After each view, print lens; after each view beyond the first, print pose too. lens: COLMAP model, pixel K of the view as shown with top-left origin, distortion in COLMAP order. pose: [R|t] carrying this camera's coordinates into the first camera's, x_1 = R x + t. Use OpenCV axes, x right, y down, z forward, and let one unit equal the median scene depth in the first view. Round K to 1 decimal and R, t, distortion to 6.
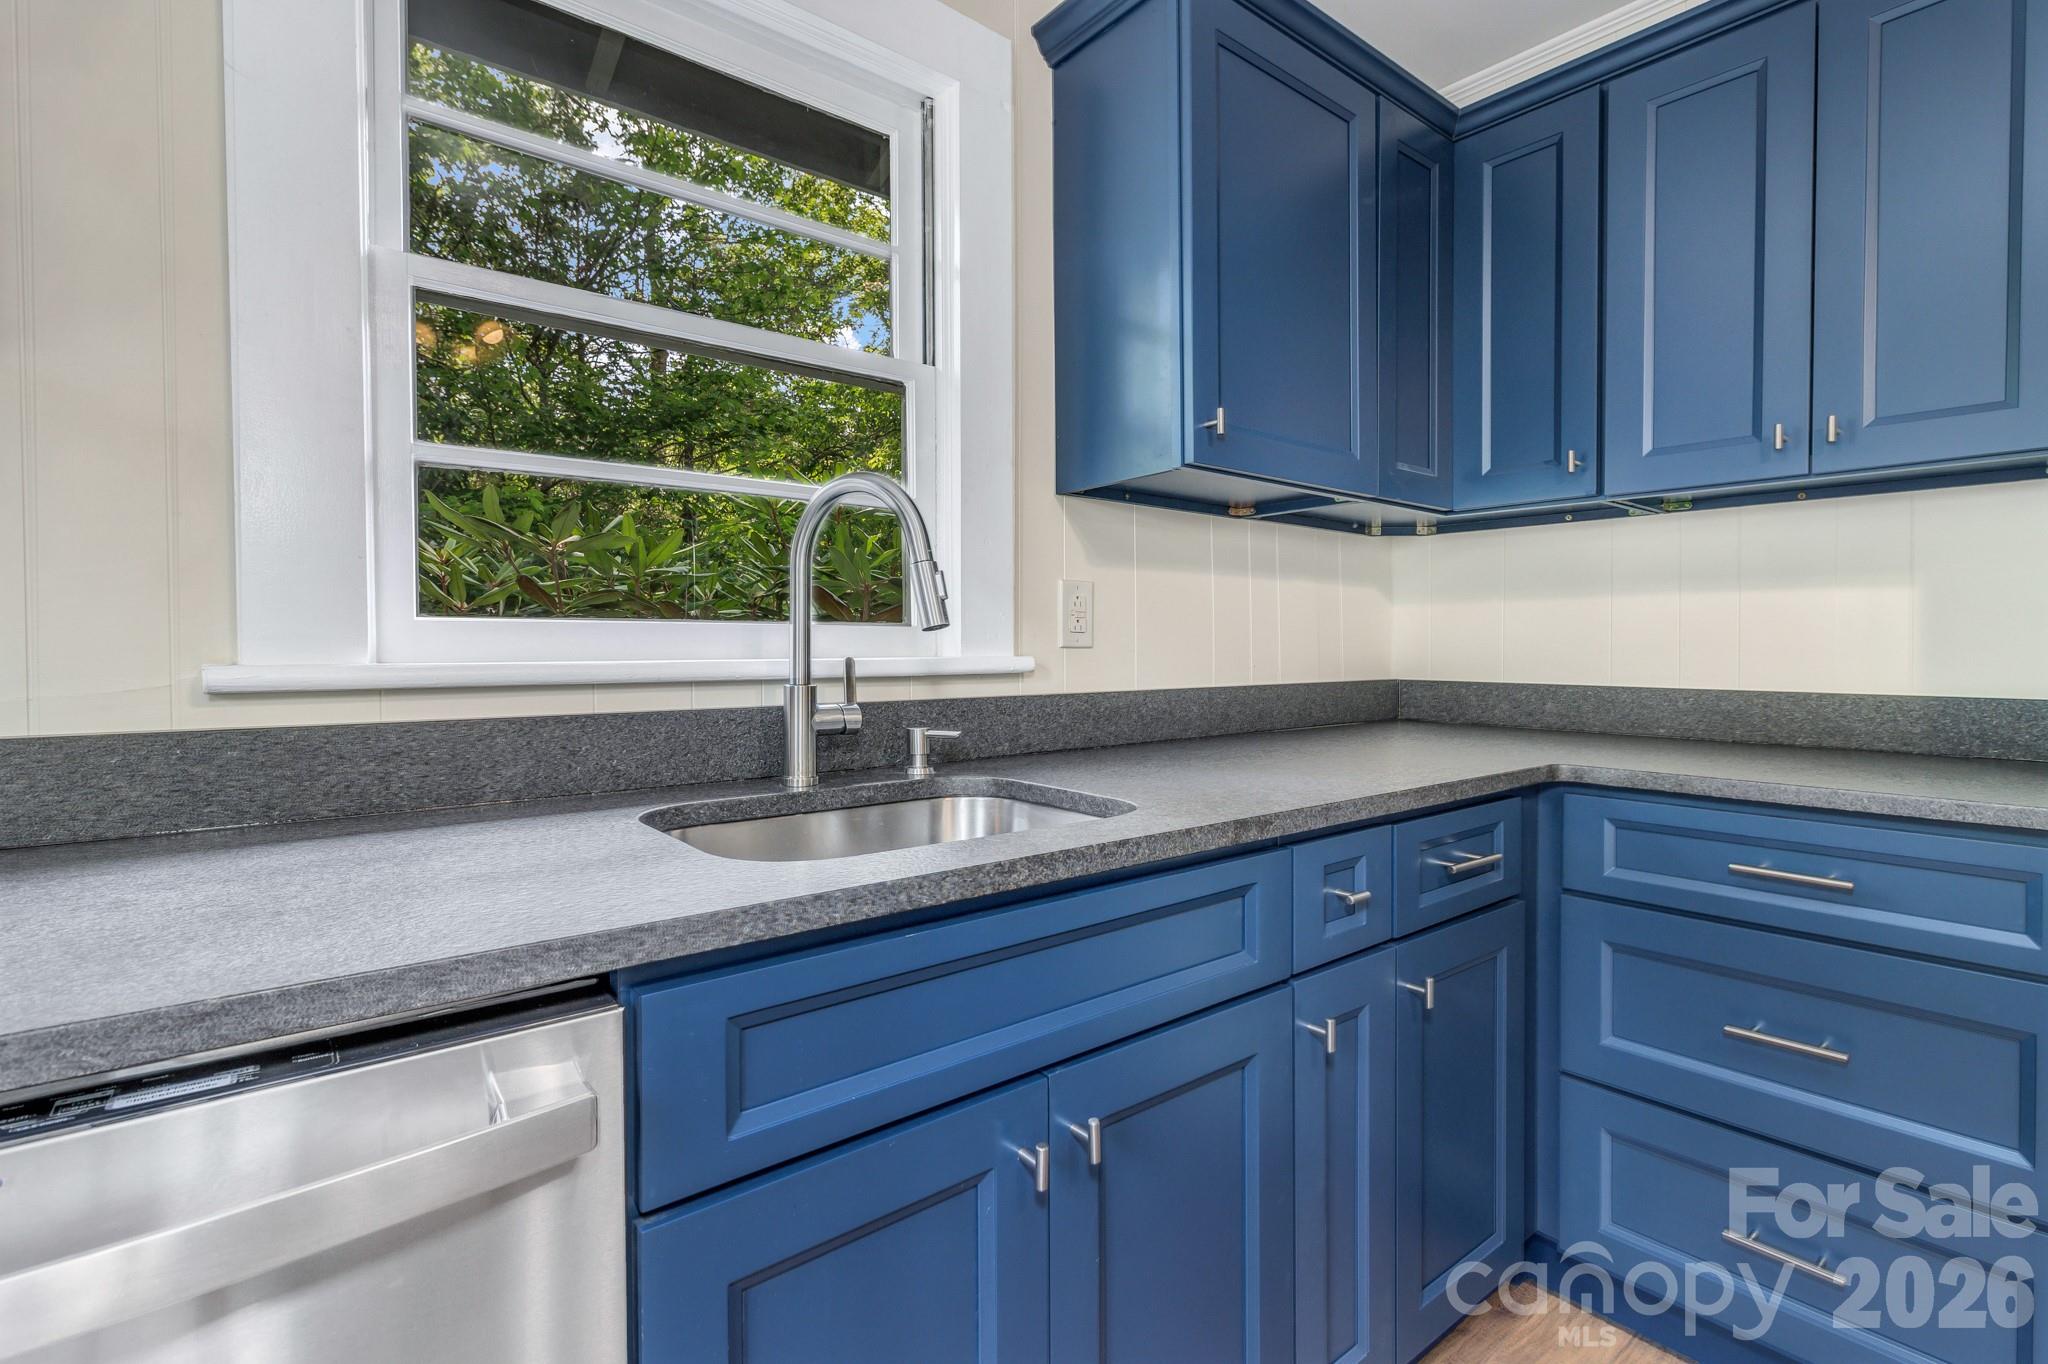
lens RADIAL K [[956.4, 0, 1016.6], [0, 956.4, 664.2], [0, 0, 1]] dist [0.001271, -0.000794]
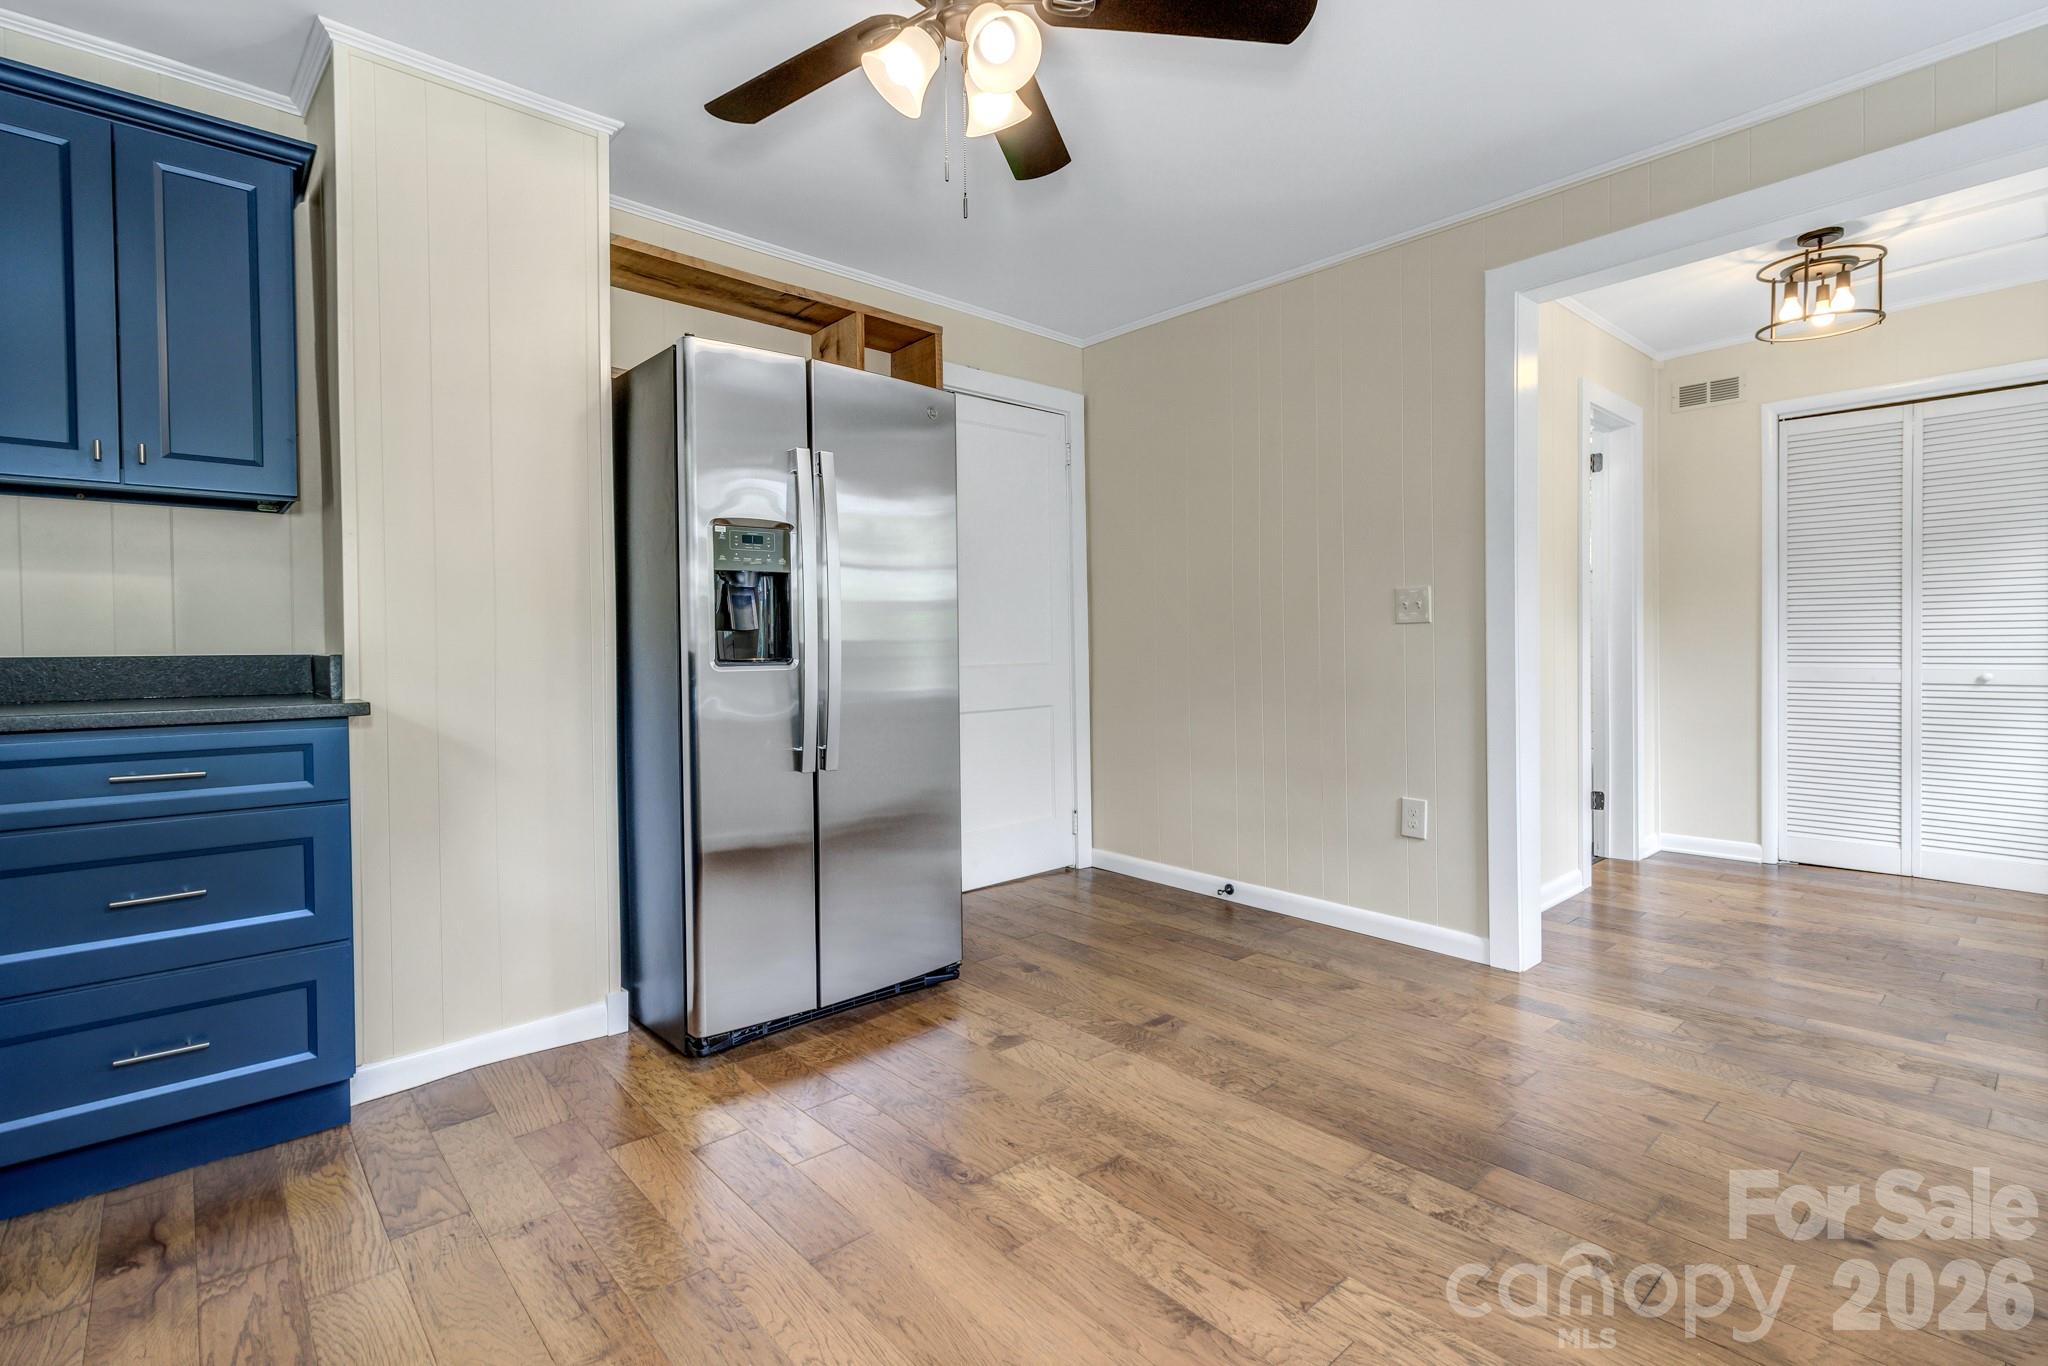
lens RADIAL K [[965.4, 0, 1059.6], [0, 965.4, 659.4], [0, 0, 1]] dist [0.000595, 0.000149]
pose [[-0.062125, -0.015666, 0.997945, -0.644565], [0.032614, 0.999311, 0.017717, 0.068395], [-0.997535, 0.033647, -0.061571, -0.211525]]
